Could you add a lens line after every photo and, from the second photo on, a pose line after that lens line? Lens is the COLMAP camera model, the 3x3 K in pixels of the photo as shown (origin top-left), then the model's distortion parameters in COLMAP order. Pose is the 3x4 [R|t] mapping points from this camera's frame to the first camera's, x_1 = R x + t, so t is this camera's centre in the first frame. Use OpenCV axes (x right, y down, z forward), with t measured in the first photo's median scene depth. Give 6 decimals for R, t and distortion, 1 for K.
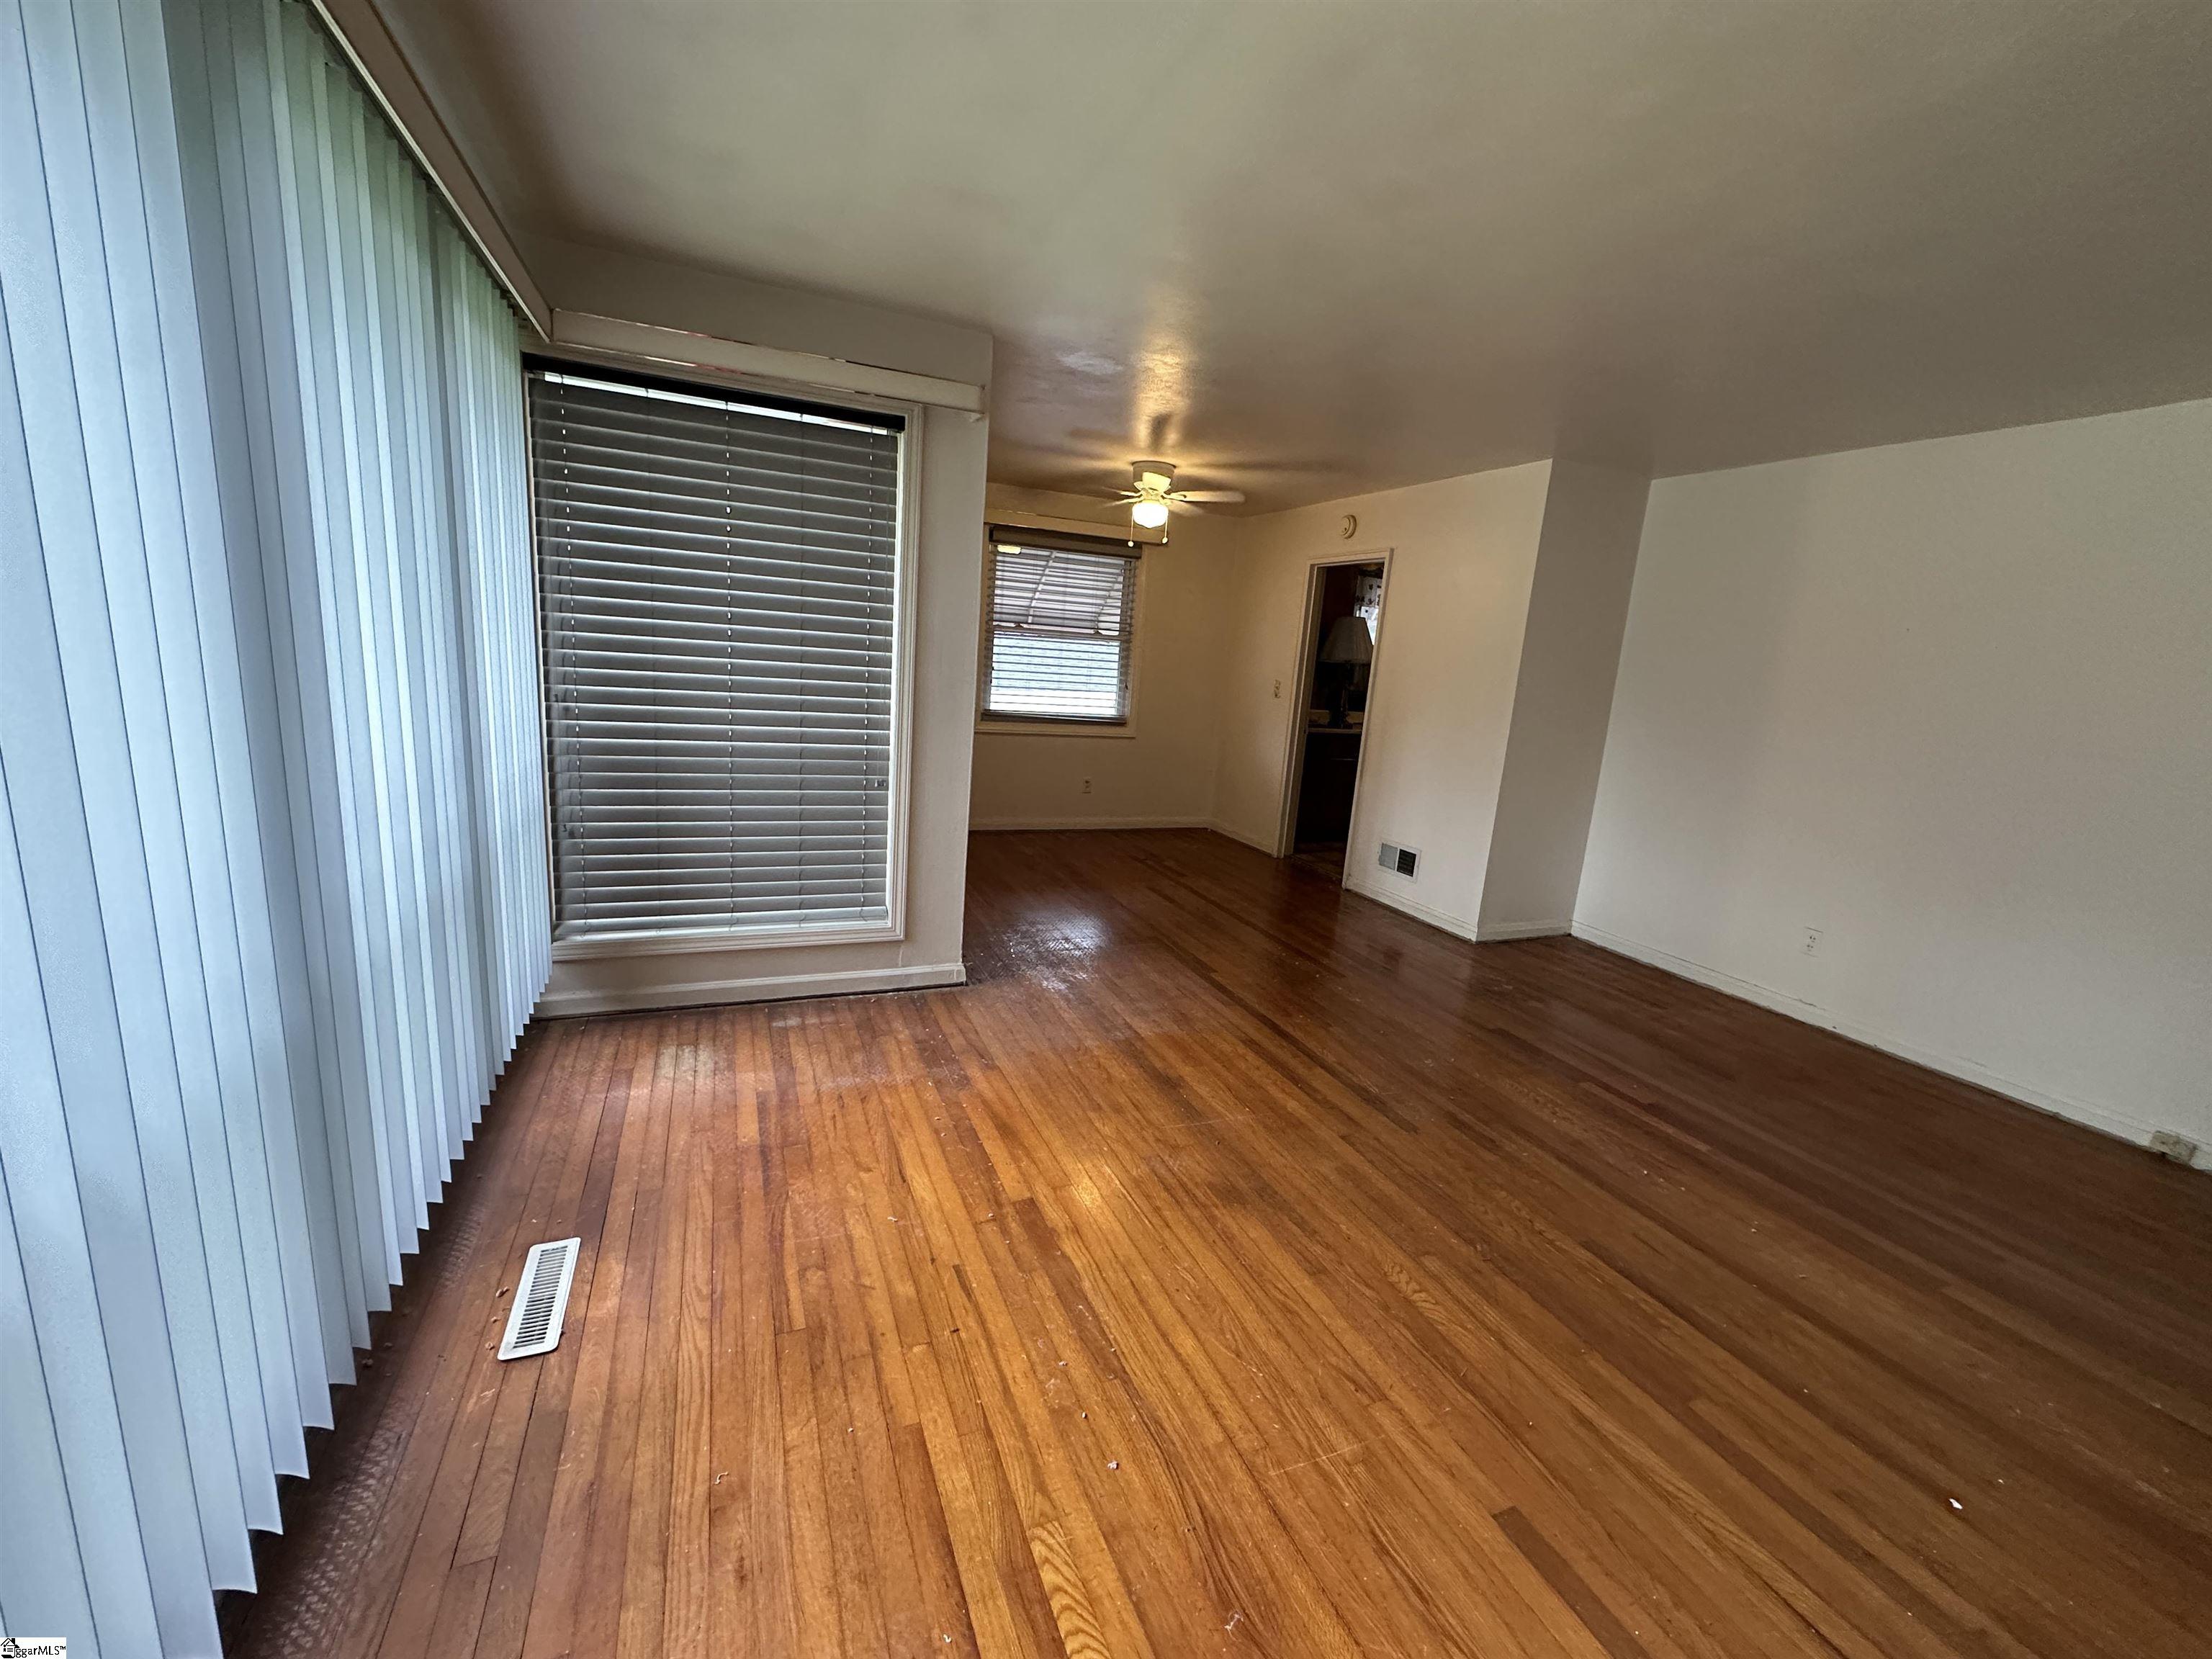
lens RADIAL K [[883.9, 0, 1108.6], [0, 883.9, 824.2], [0, 0, 1]] dist [-0.006114, 0.001250]
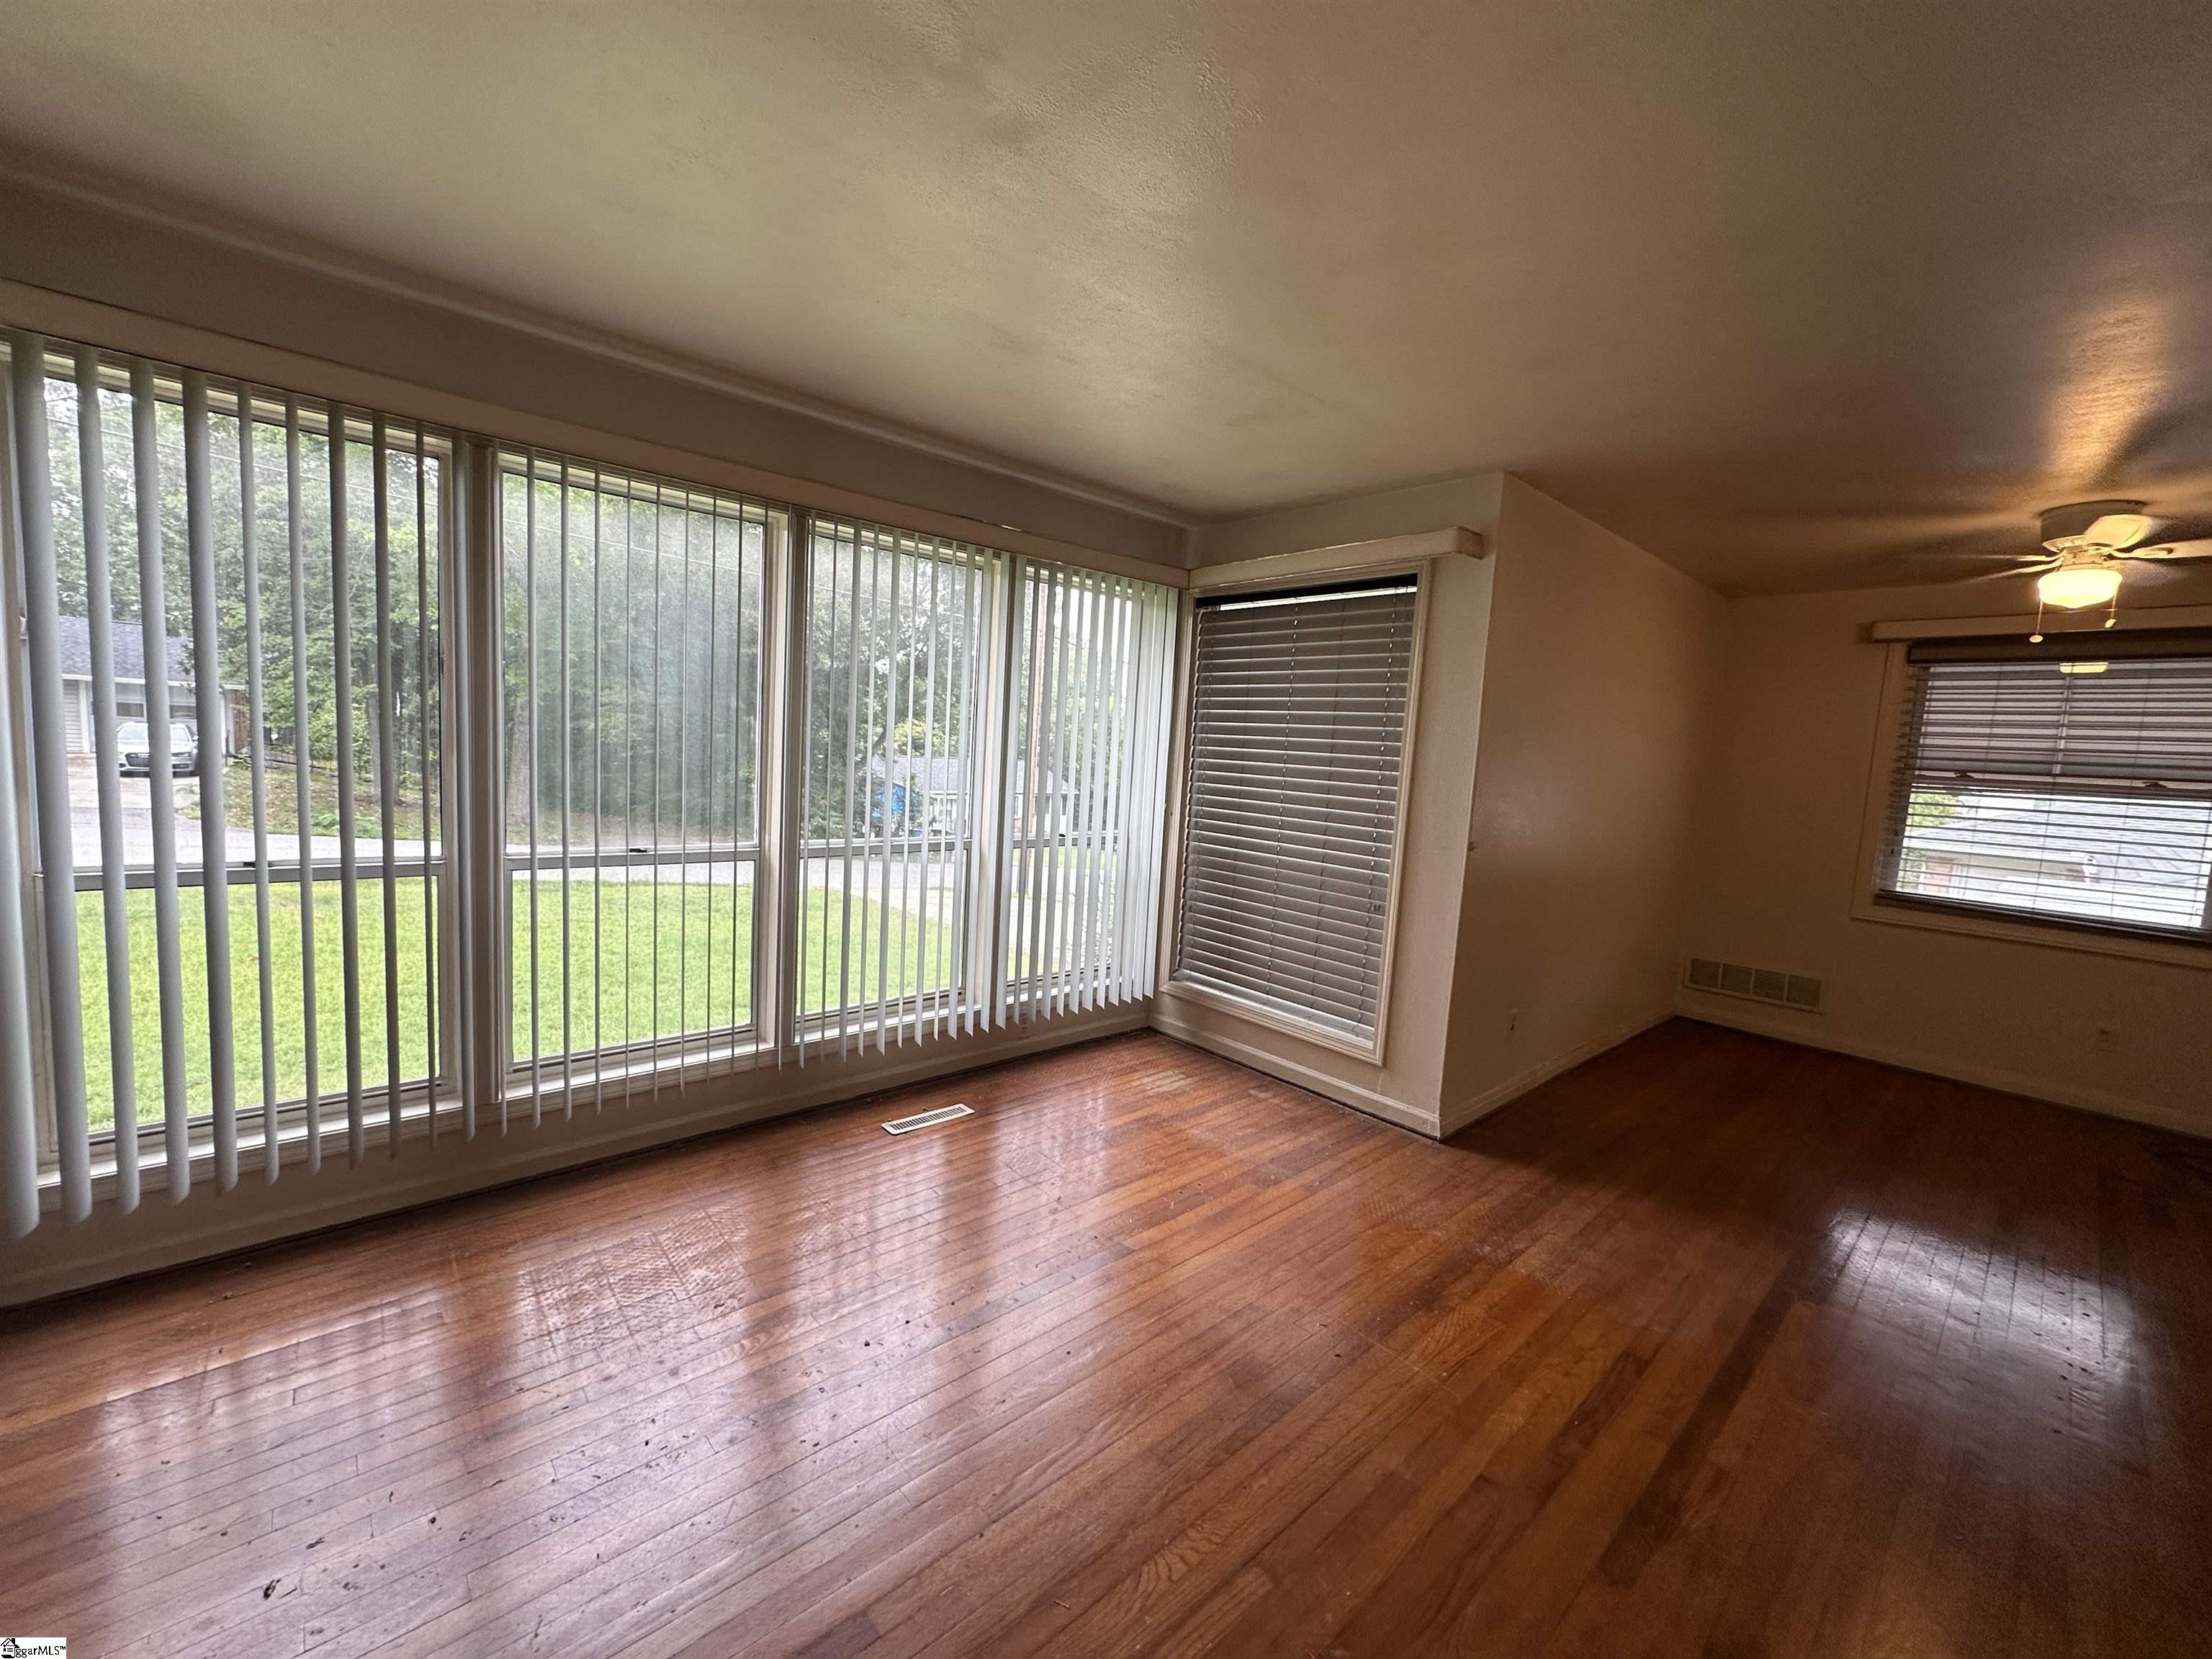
lens RADIAL K [[883.9, 0, 1110.4], [0, 883.9, 830.3], [0, 0, 1]] dist [-0.006114, 0.001250]
pose [[0.327394, 0.036856, -0.944169, 0.612437], [-0.216228, 0.975646, -0.036893, -0.028130], [0.919815, 0.216234, 0.327389, 0.329648]]
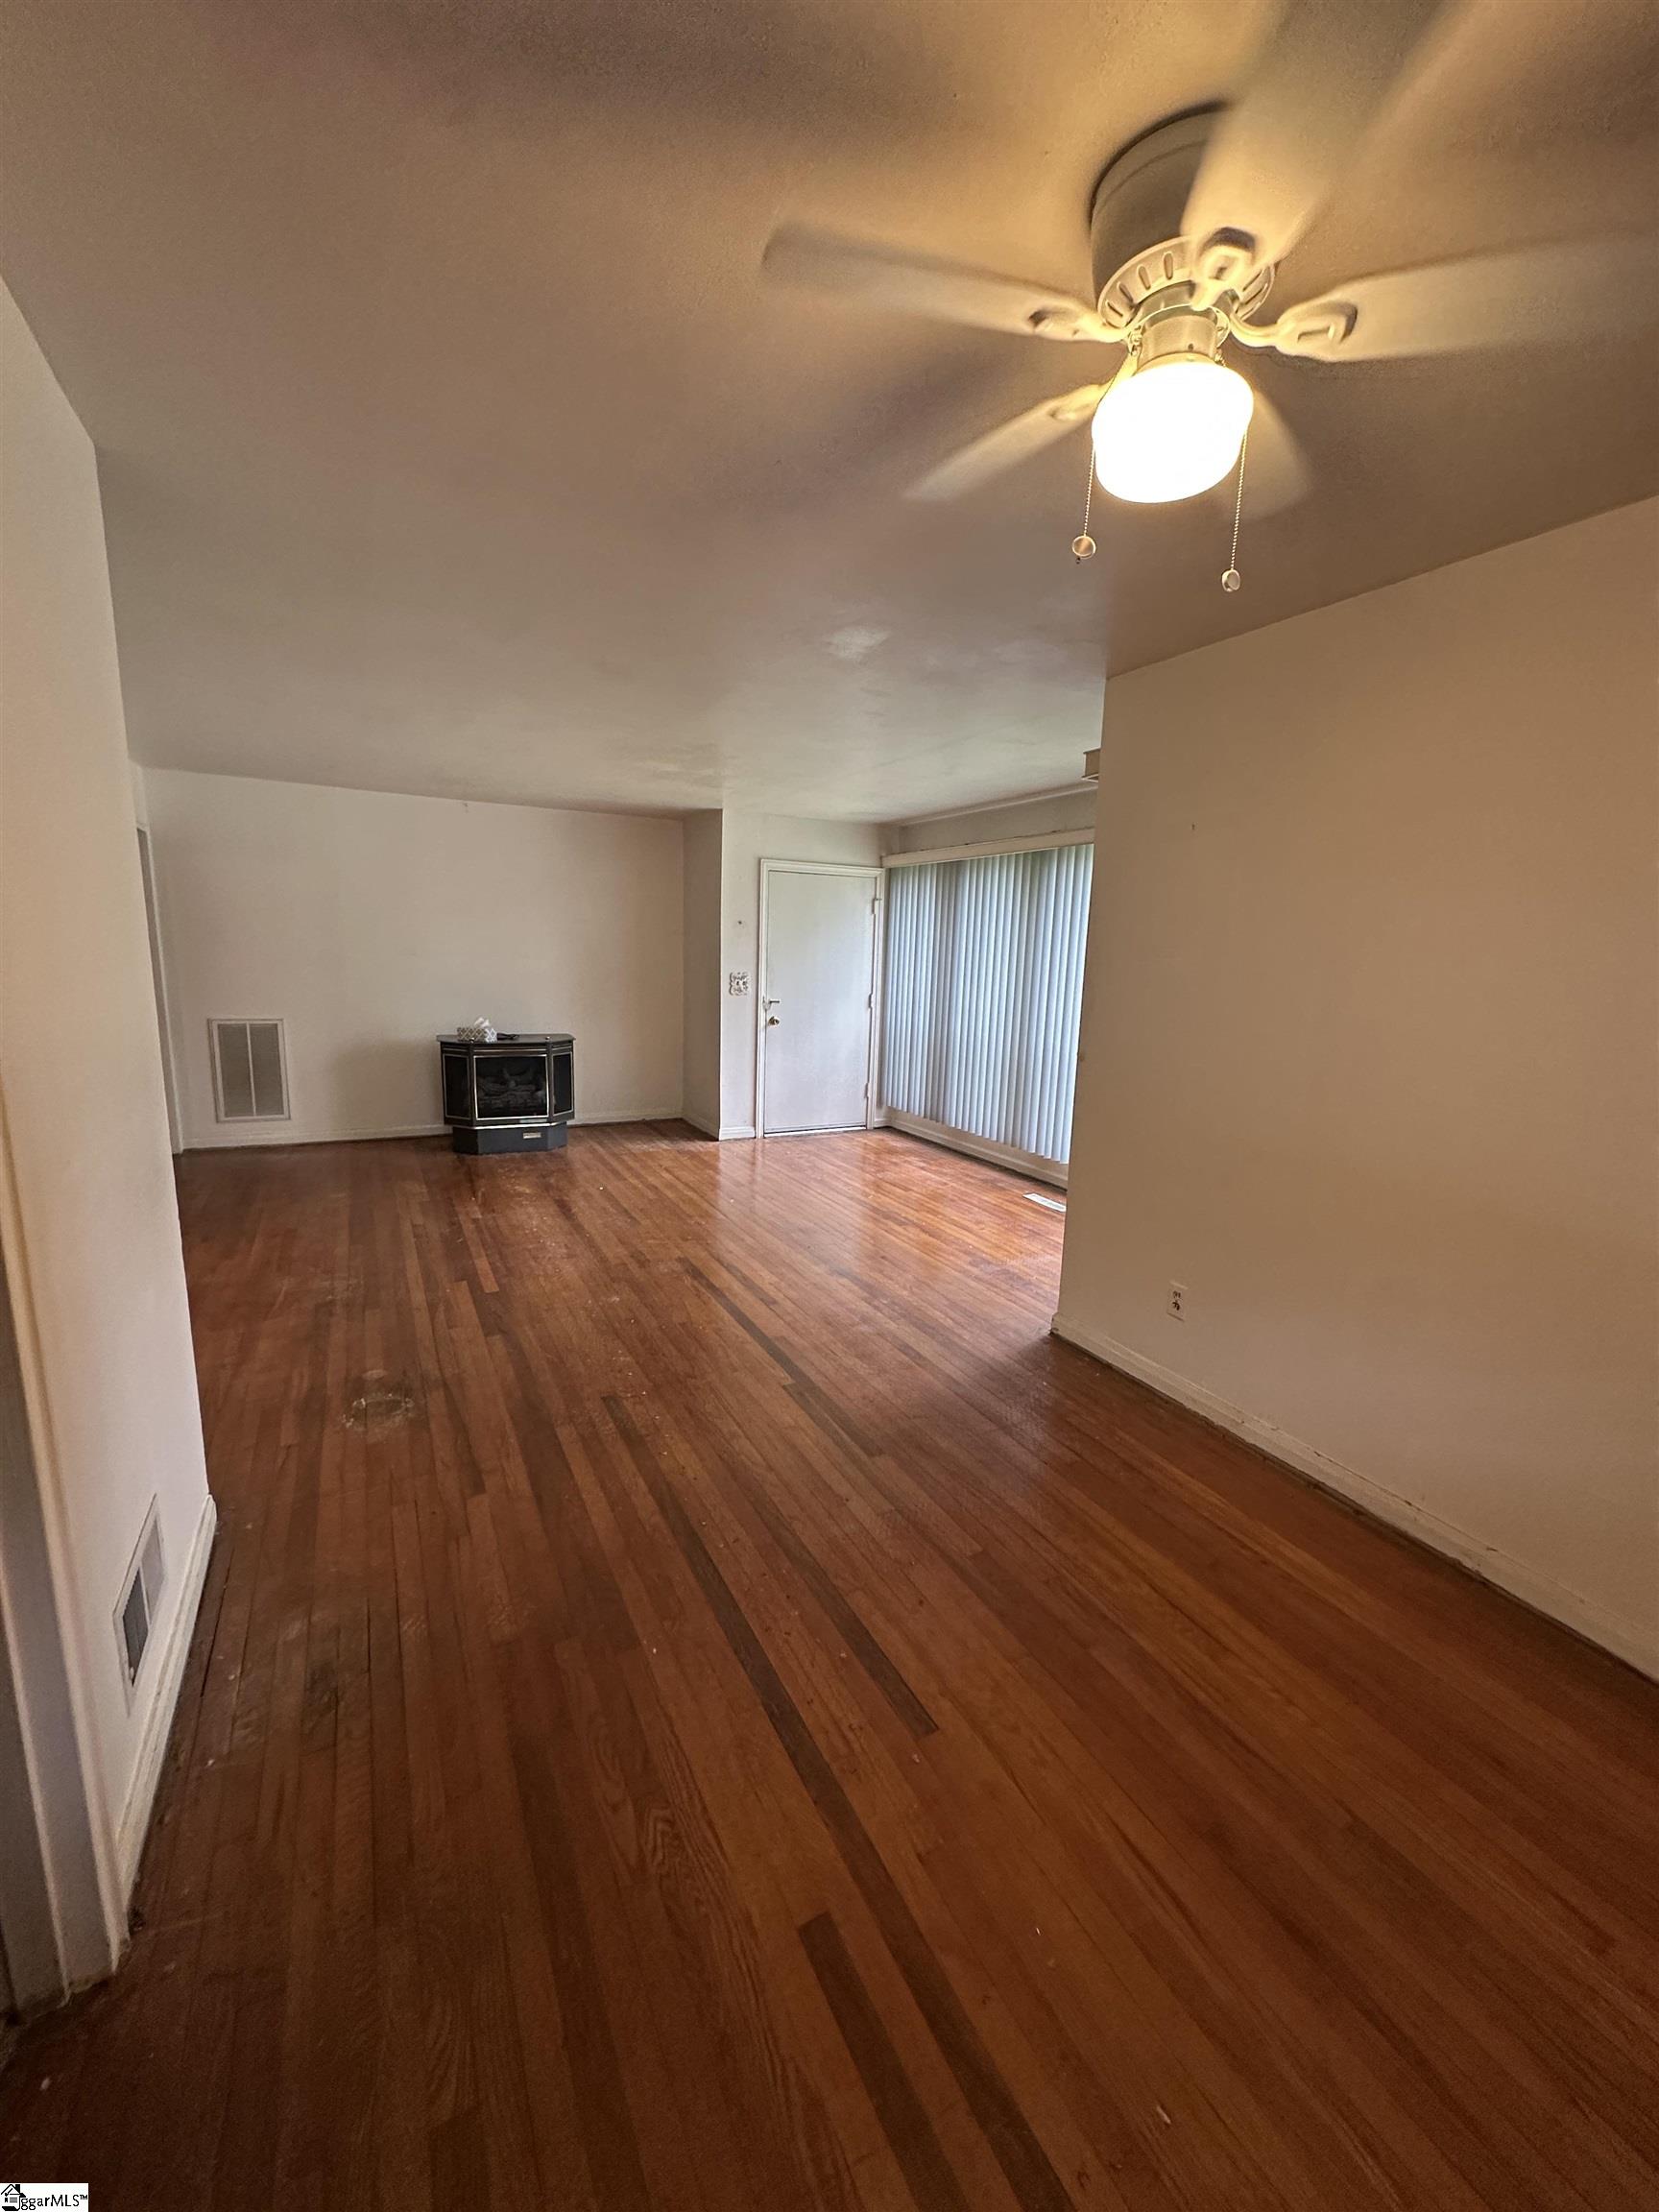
lens RADIAL K [[883.9, 0, 830.9], [0, 883.9, 1104.9], [0, 0, 1]] dist [-0.006114, 0.001250]
pose [[-0.991041, -0.091061, -0.097705, 0.209055], [-0.120405, 0.925732, 0.358500, -0.394497], [0.057804, 0.367053, -0.928402, 1.901095]]
